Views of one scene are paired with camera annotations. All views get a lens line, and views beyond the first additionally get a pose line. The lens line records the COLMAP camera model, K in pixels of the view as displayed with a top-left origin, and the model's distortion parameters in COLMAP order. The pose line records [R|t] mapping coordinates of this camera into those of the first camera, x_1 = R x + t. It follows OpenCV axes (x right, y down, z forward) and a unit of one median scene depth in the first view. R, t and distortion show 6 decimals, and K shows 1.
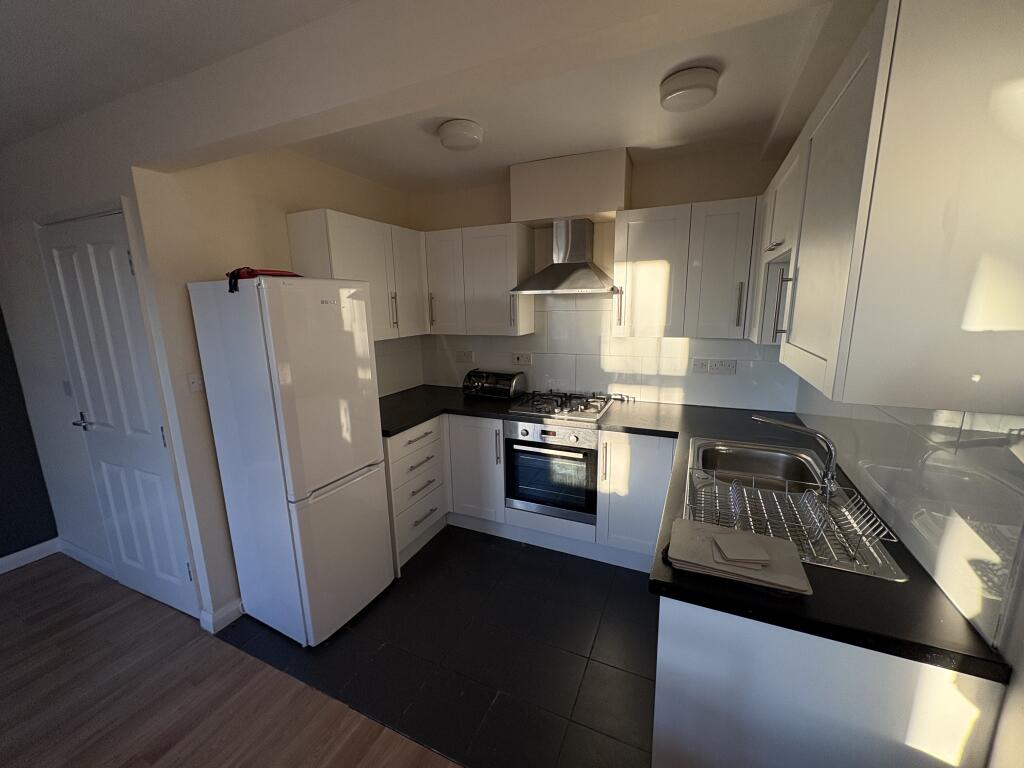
lens RADIAL K [[407.7, 0, 513.9], [0, 407.7, 385.7], [0, 0, 1]] dist [0.003054, 0.000264]
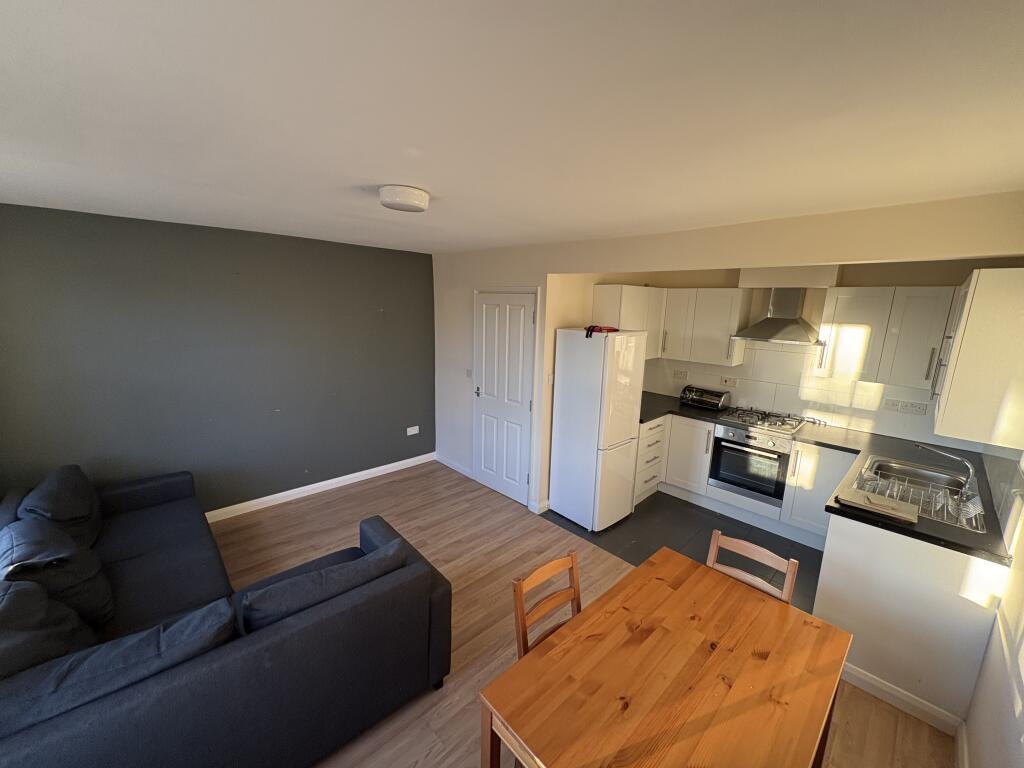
lens RADIAL K [[407.7, 0, 513.1], [0, 407.7, 386.1], [0, 0, 1]] dist [0.003054, 0.000264]
pose [[0.927602, 0.114437, -0.355609, -0.204793], [-0.113422, 0.993262, 0.023776, -0.003098], [0.355934, 0.018279, 0.934332, -0.654604]]
